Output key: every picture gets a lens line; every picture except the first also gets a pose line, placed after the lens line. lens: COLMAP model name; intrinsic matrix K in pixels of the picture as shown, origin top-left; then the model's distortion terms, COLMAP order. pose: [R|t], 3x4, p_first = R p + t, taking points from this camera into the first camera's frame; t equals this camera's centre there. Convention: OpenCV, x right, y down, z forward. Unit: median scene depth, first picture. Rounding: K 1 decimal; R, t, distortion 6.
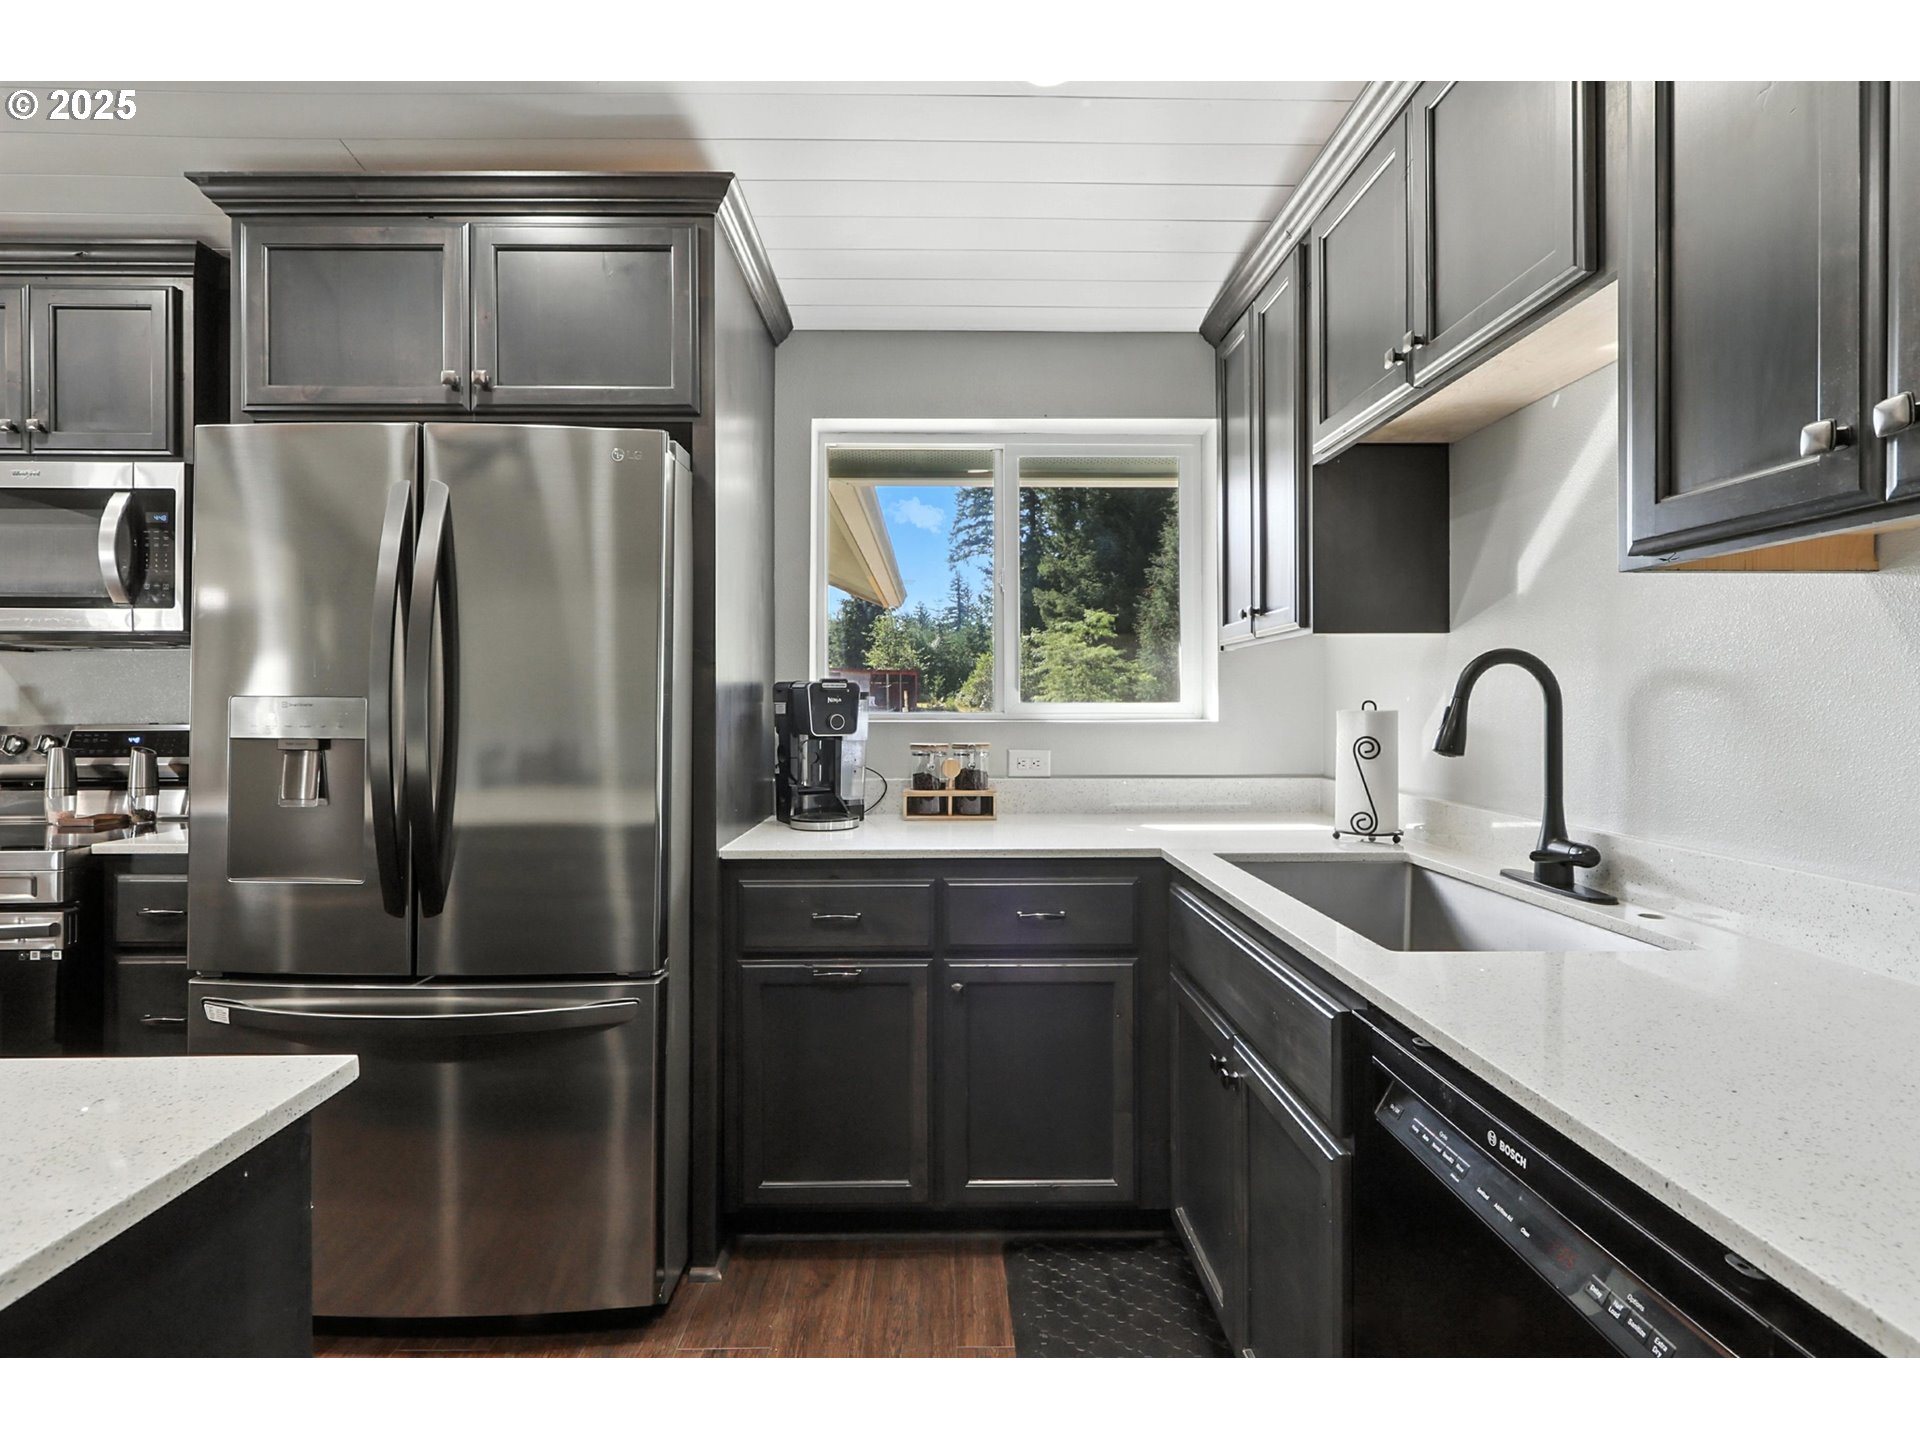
lens RADIAL K [[885.7, 0, 961.0], [0, 885.7, 706.2], [0, 0, 1]] dist [0.000232, -0.000390]
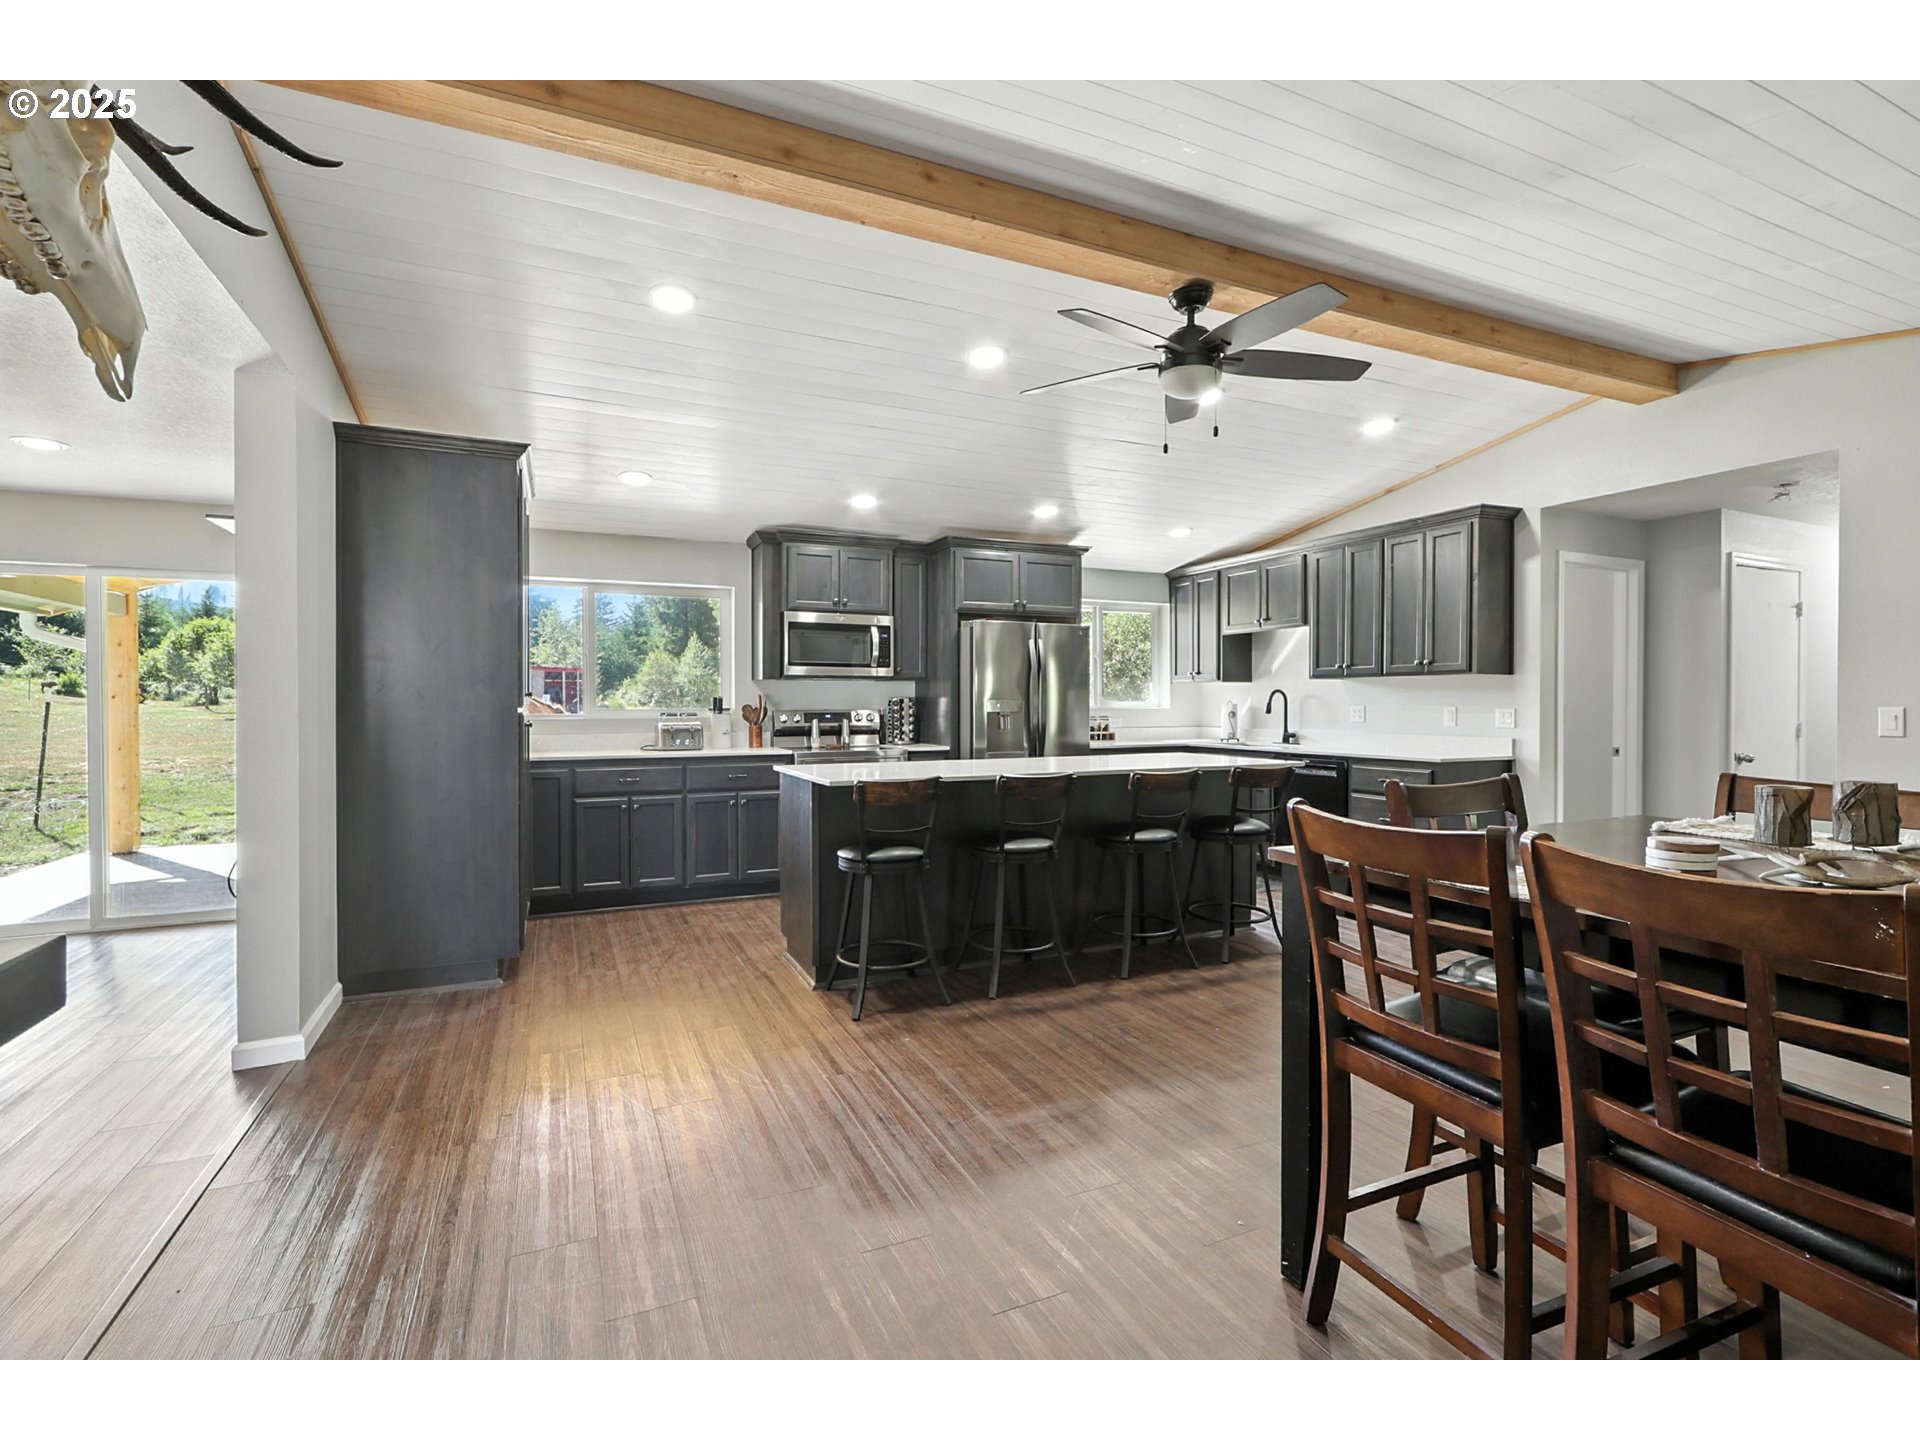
lens RADIAL K [[875.4, 0, 960.0], [0, 875.4, 720.0], [0, 0, 1]] dist [0.002801, -0.001142]
pose [[0.918263, -0.008428, 0.395881, -1.588888], [0.001340, 0.999834, 0.018177, 0.003894], [-0.395968, -0.016160, 0.918122, -1.473027]]
